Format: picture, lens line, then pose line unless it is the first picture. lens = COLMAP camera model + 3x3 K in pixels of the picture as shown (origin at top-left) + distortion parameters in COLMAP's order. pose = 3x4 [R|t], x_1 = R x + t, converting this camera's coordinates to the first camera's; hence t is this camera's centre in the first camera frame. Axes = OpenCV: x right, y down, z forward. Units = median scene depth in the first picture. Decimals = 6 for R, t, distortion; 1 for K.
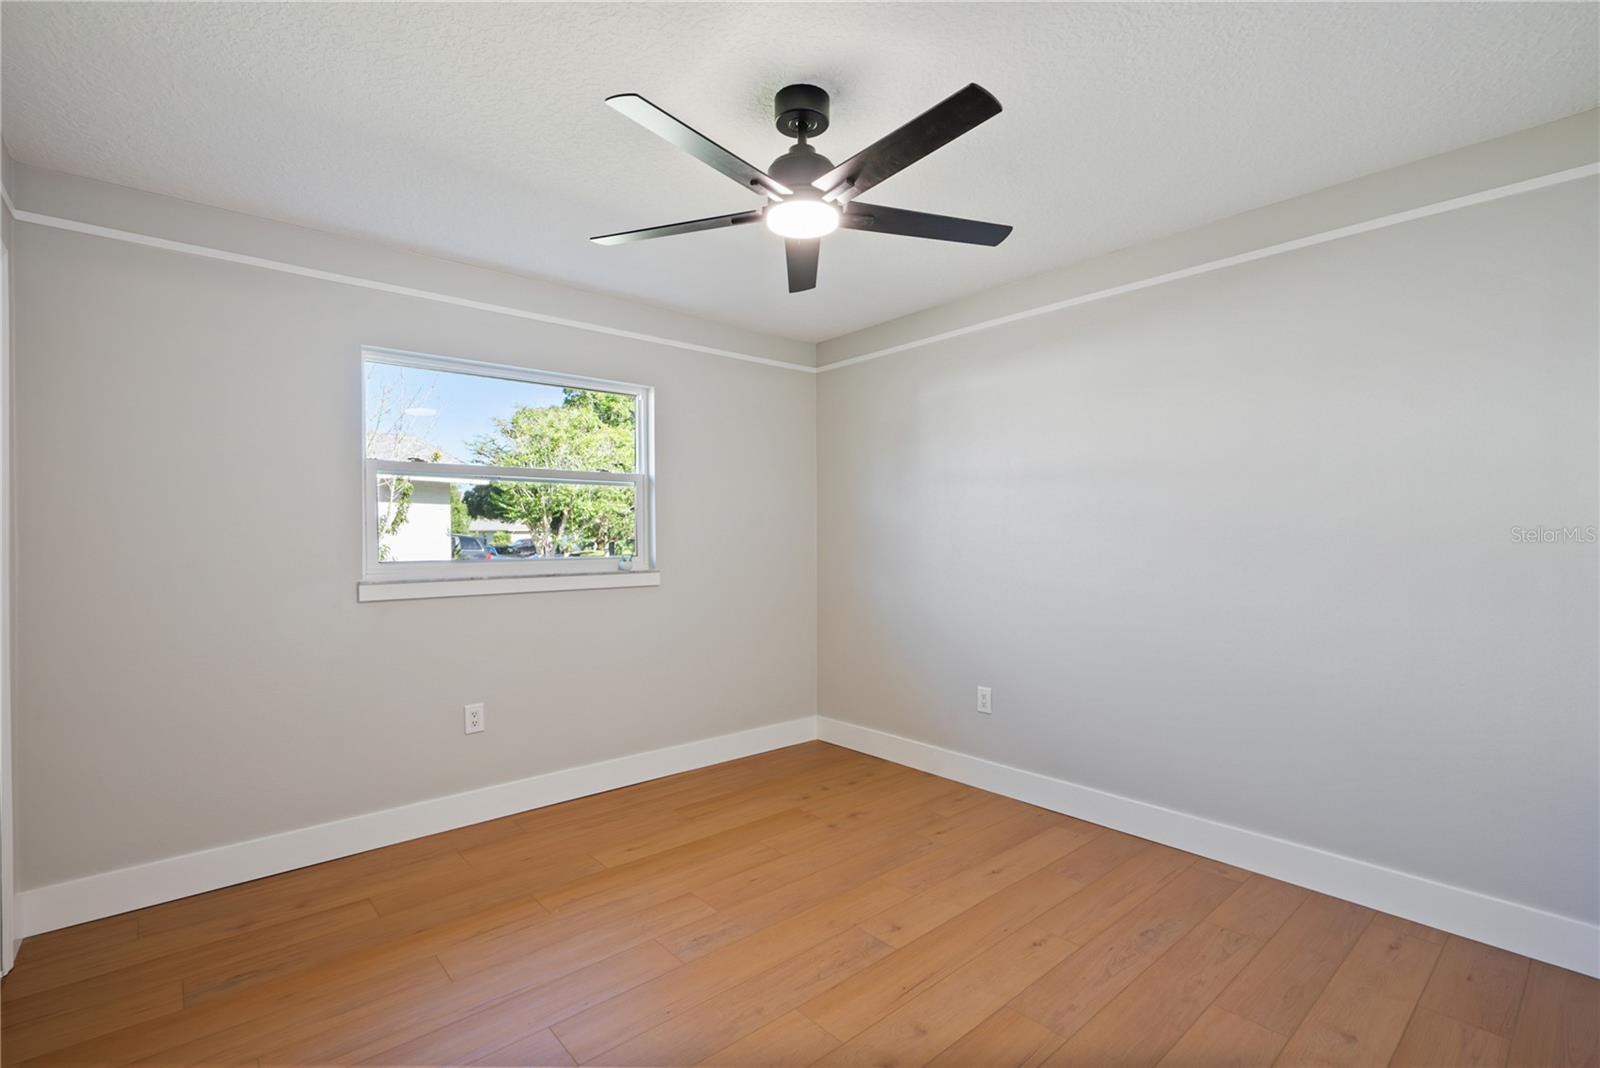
lens RADIAL K [[730.9, 0, 803.6], [0, 730.9, 537.4], [0, 0, 1]] dist [-0.008229, 0.005220]
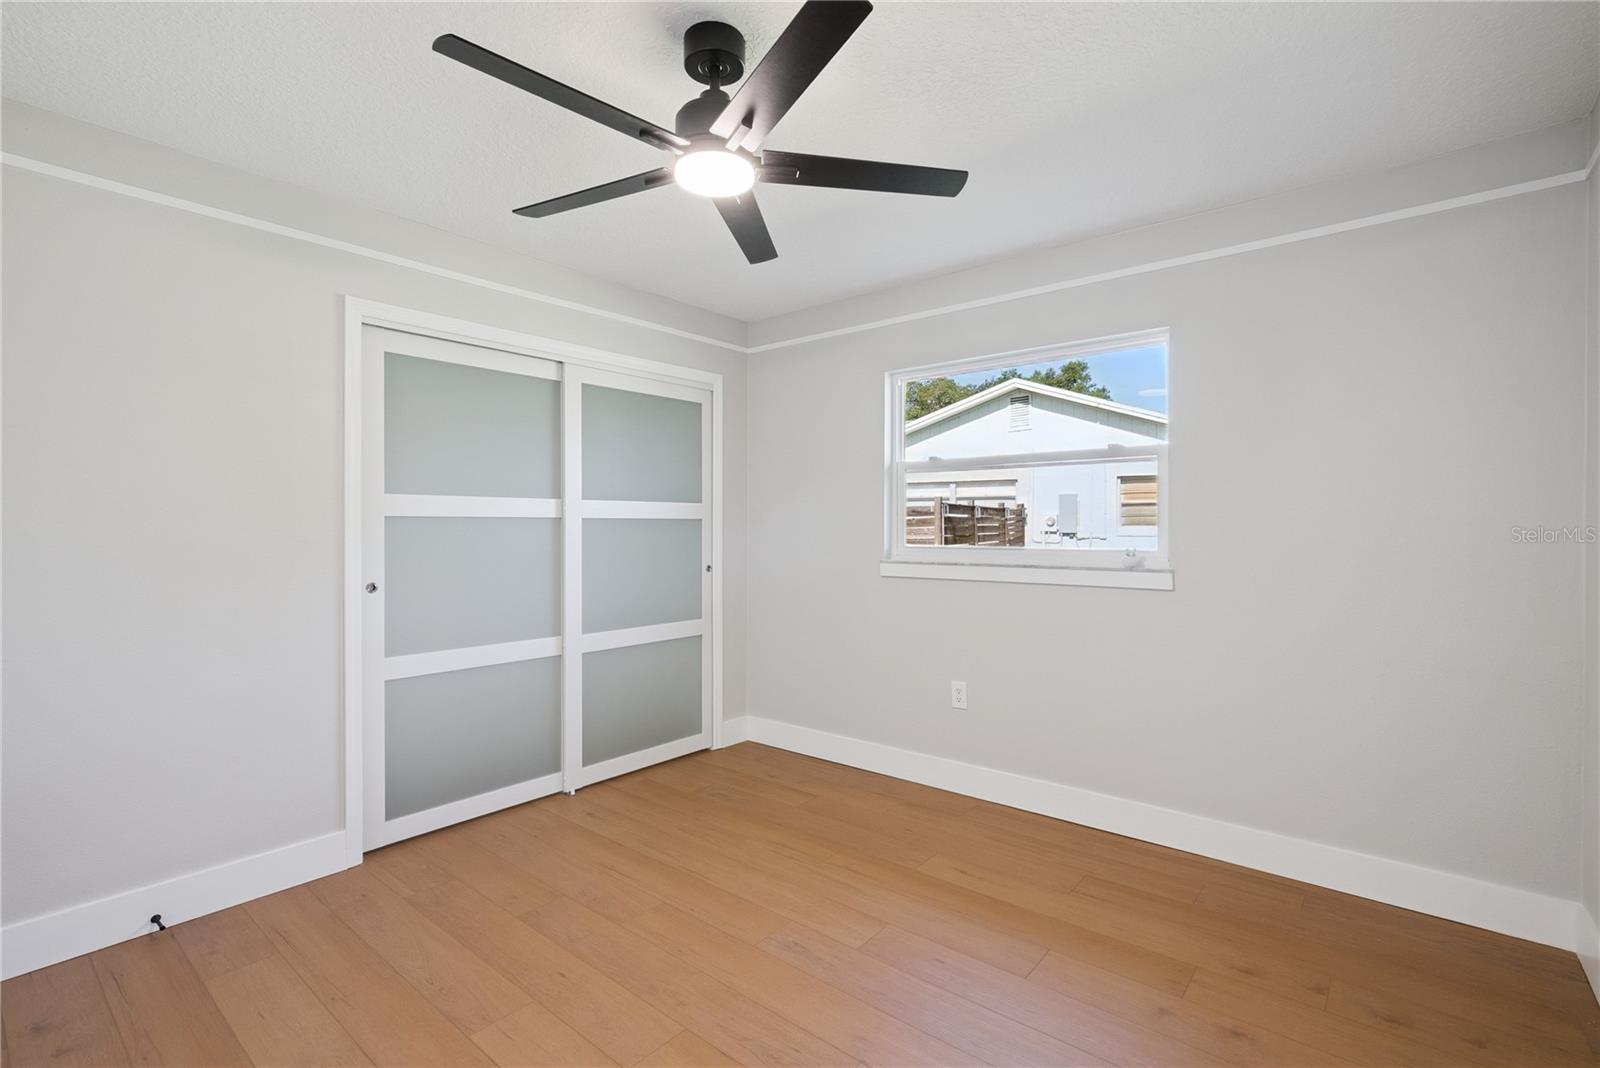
lens RADIAL K [[730.9, 0, 807.7], [0, 730.9, 525.0], [0, 0, 1]] dist [-0.008229, 0.005220]
pose [[0.160530, 0.000678, -0.987031, 0.571642], [-0.001476, 0.999999, 0.000447, -0.001158], [0.987030, 0.001385, 0.160531, 0.610836]]
